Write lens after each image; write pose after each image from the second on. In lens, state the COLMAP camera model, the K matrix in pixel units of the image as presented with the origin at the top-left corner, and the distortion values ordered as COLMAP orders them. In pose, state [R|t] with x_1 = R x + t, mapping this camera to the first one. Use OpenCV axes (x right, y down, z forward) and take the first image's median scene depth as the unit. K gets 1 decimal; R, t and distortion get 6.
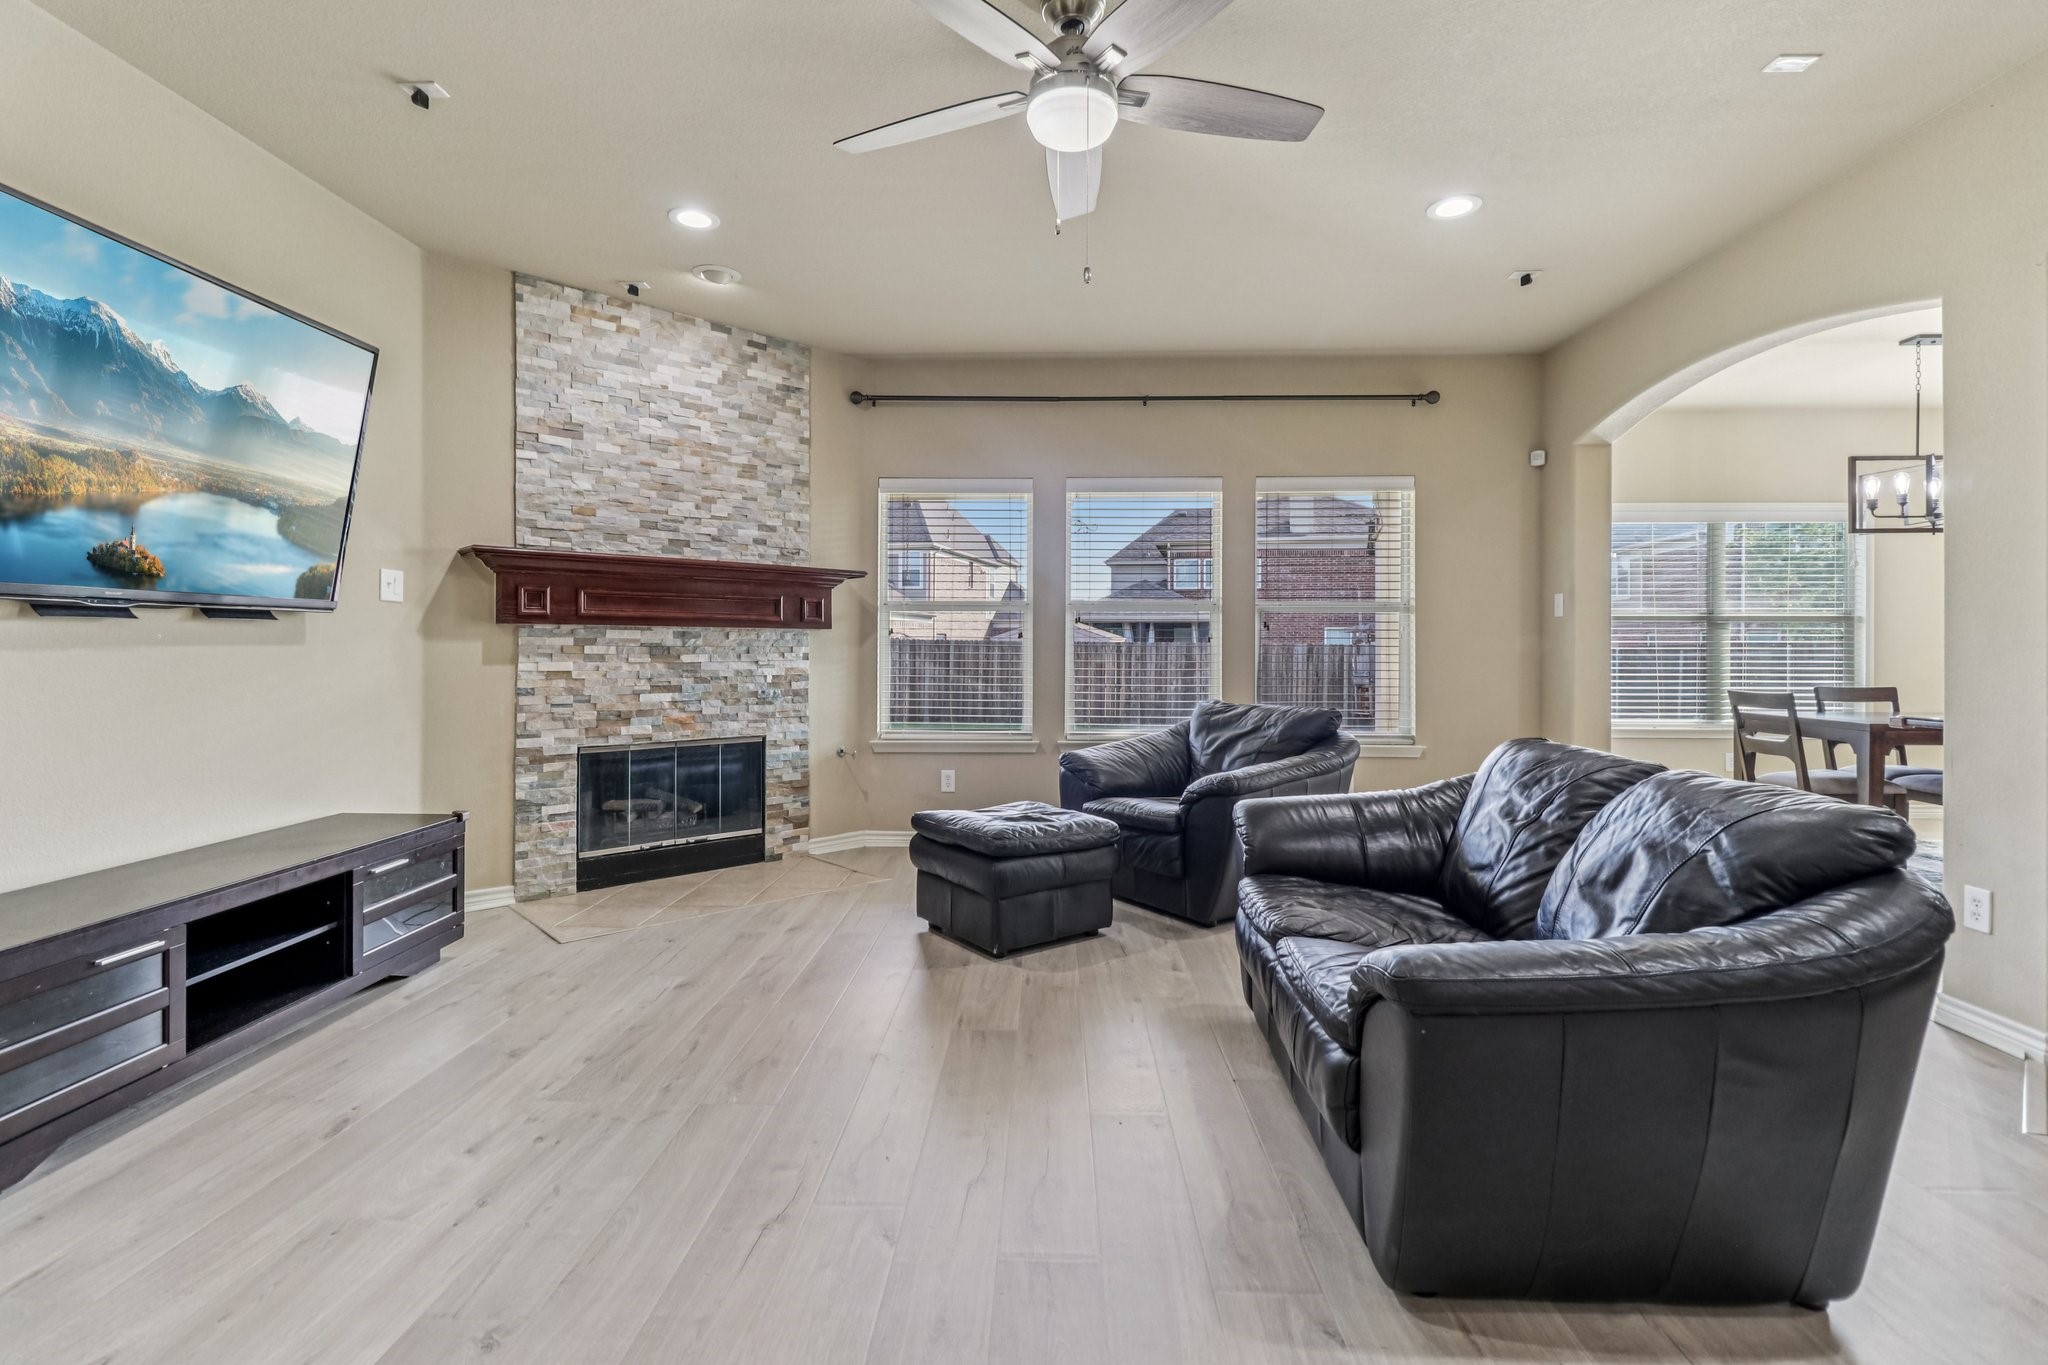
lens RADIAL K [[939.8, 0, 1018.4], [0, 939.8, 662.2], [0, 0, 1]] dist [0.019325, -0.014016]
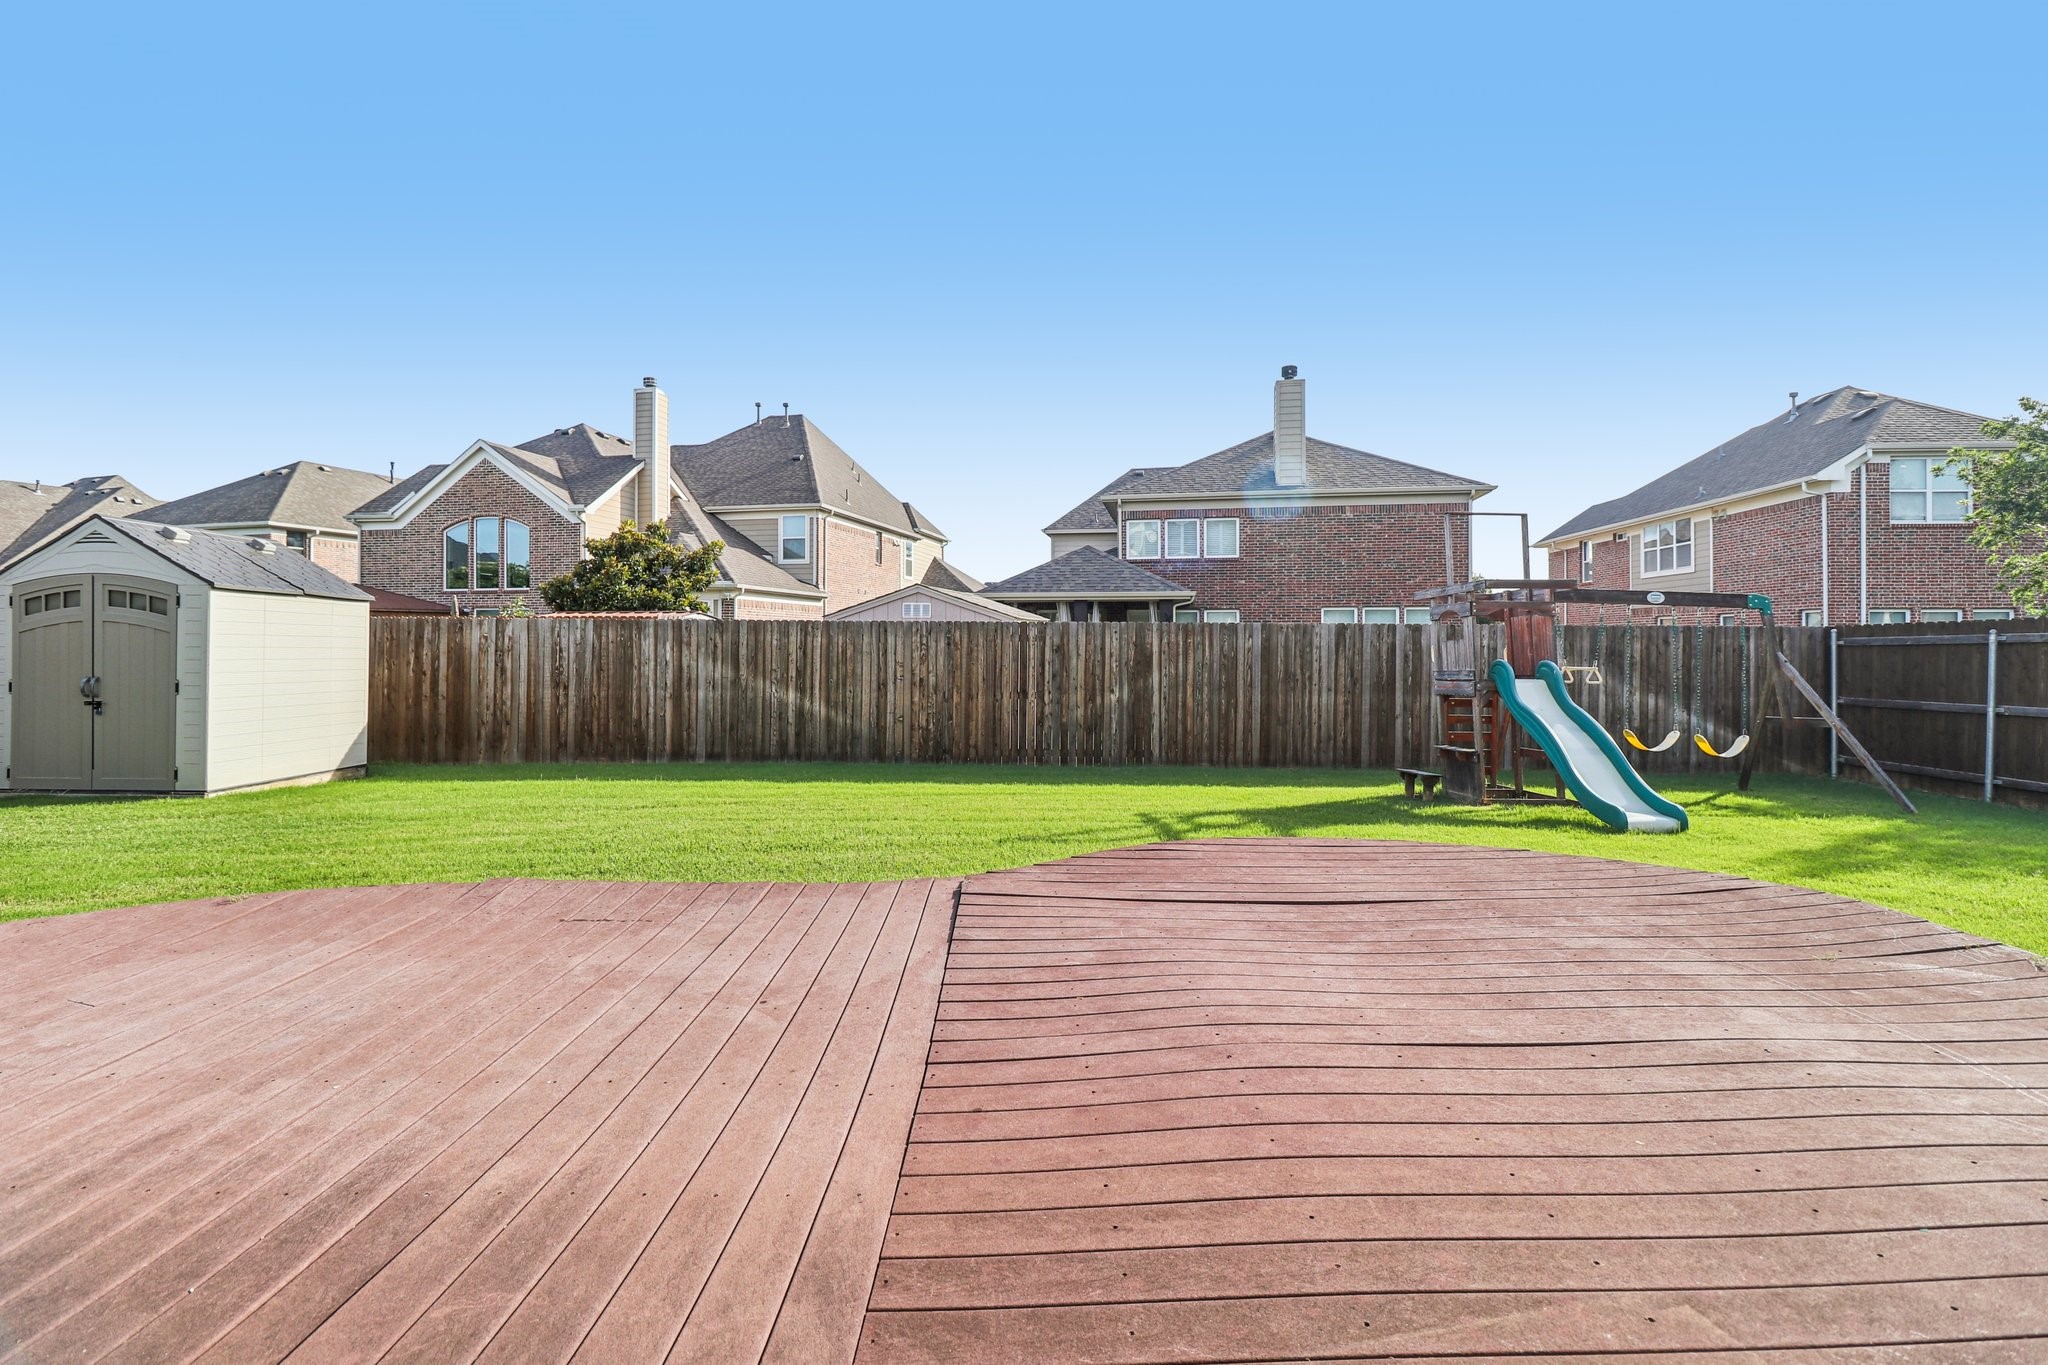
lens RADIAL K [[954.9, 0, 1021.7], [0, 954.9, 649.8], [0, 0, 1]] dist [0.020016, -0.015010]
pose [[0.998888, -0.005570, 0.046810, 0.307240], [0.005808, 0.999971, -0.004939, -0.001441], [-0.046781, 0.005205, 0.998892, 1.615165]]
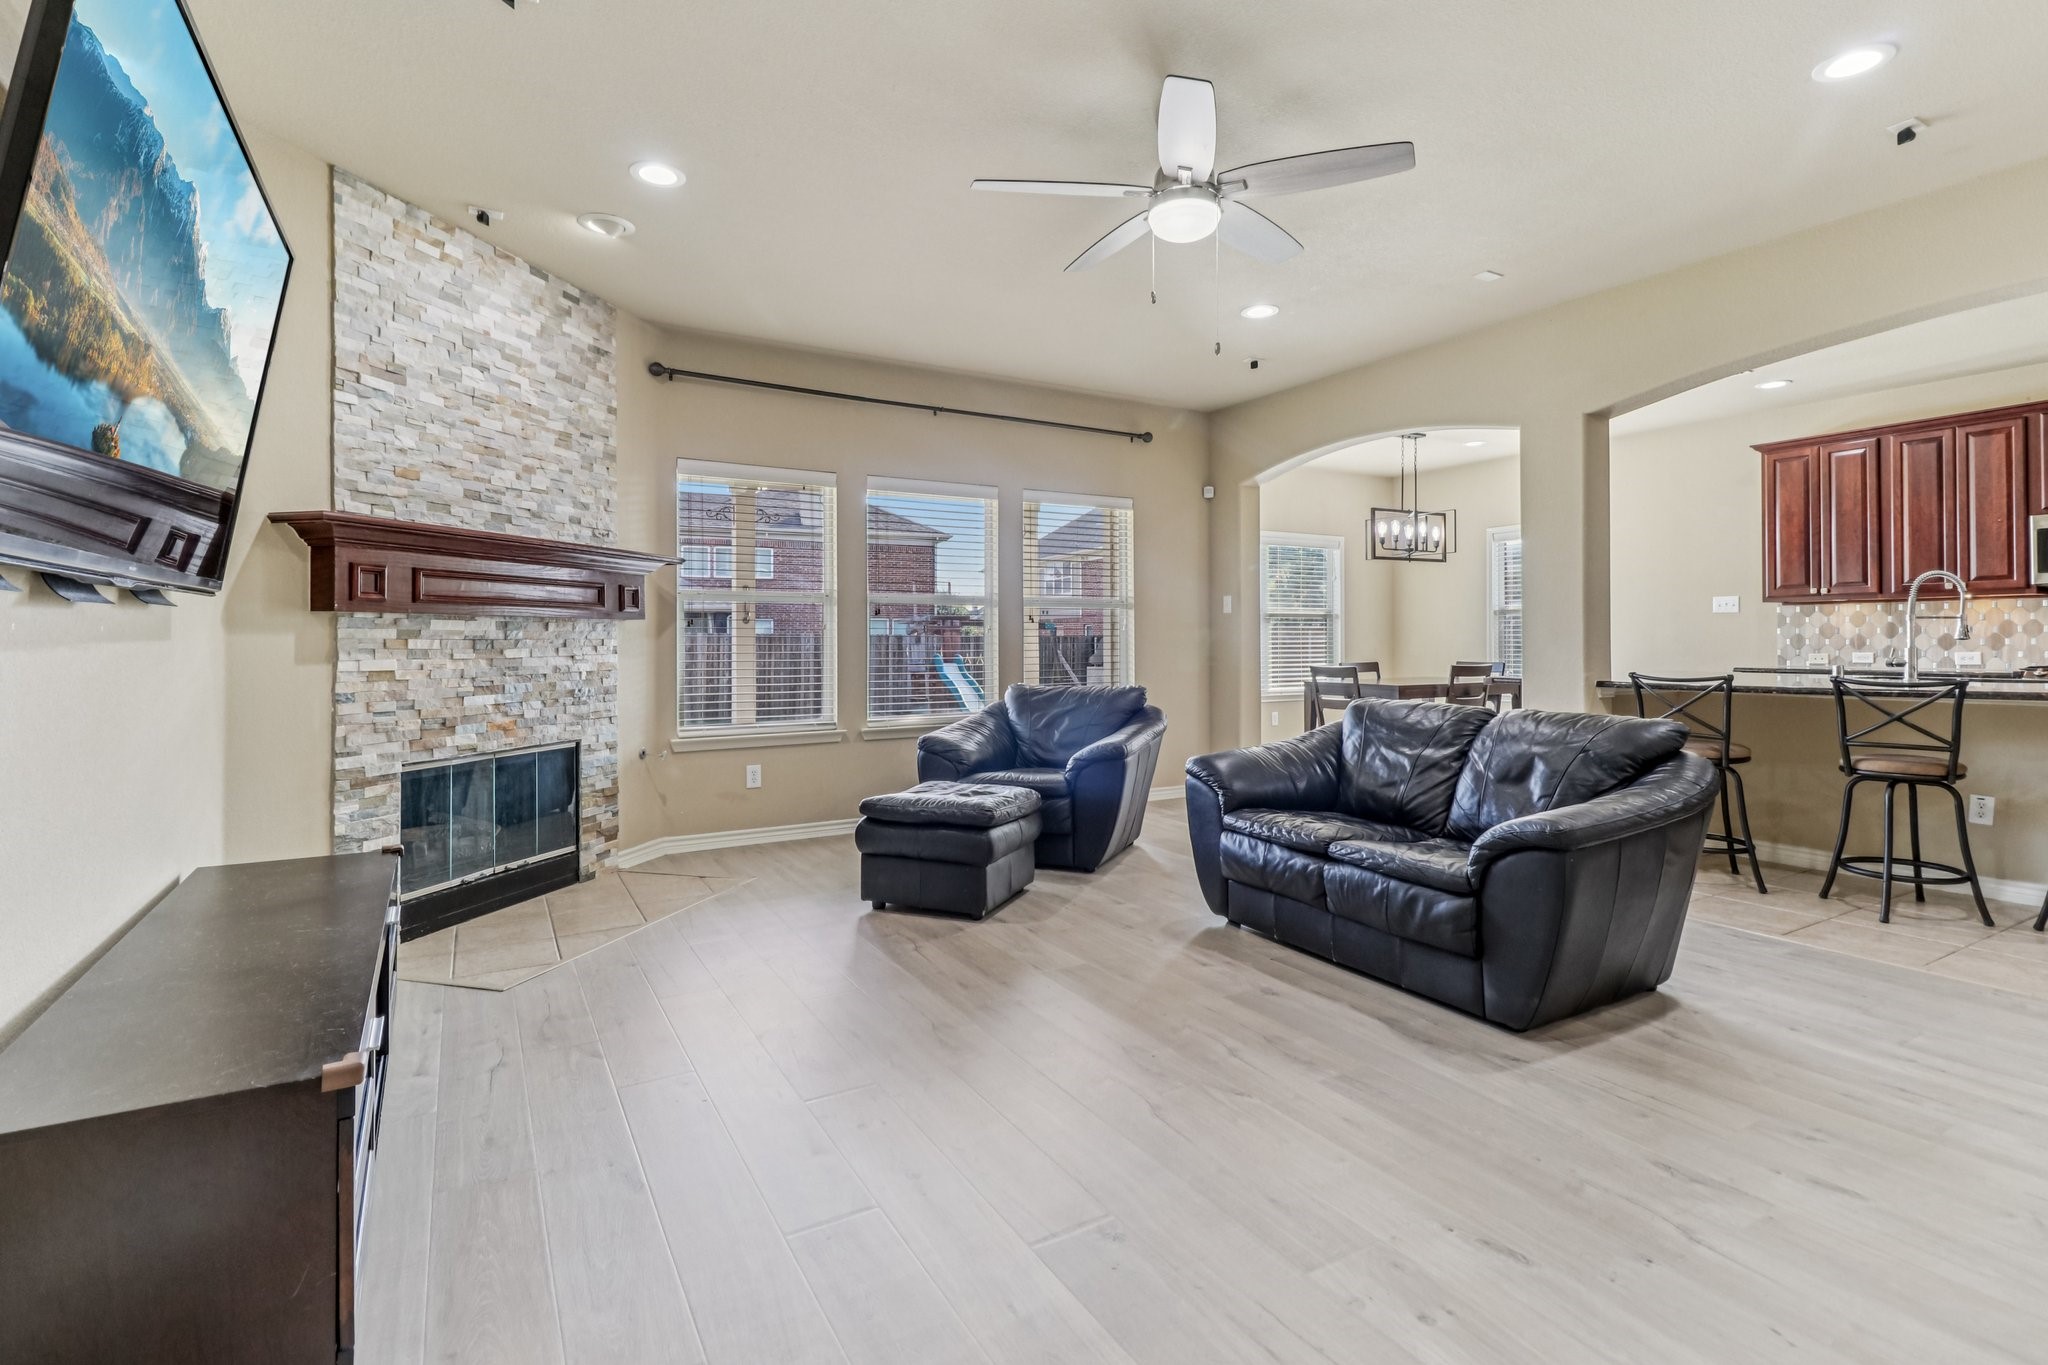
lens RADIAL K [[954.9, 0, 1021.7], [0, 954.9, 649.8], [0, 0, 1]] dist [0.020016, -0.015010]
pose [[0.846828, -0.011523, 0.531742, -0.420943], [0.013088, 0.999914, 0.000825, -0.001941], [-0.531706, 0.006261, 0.846906, 0.016887]]
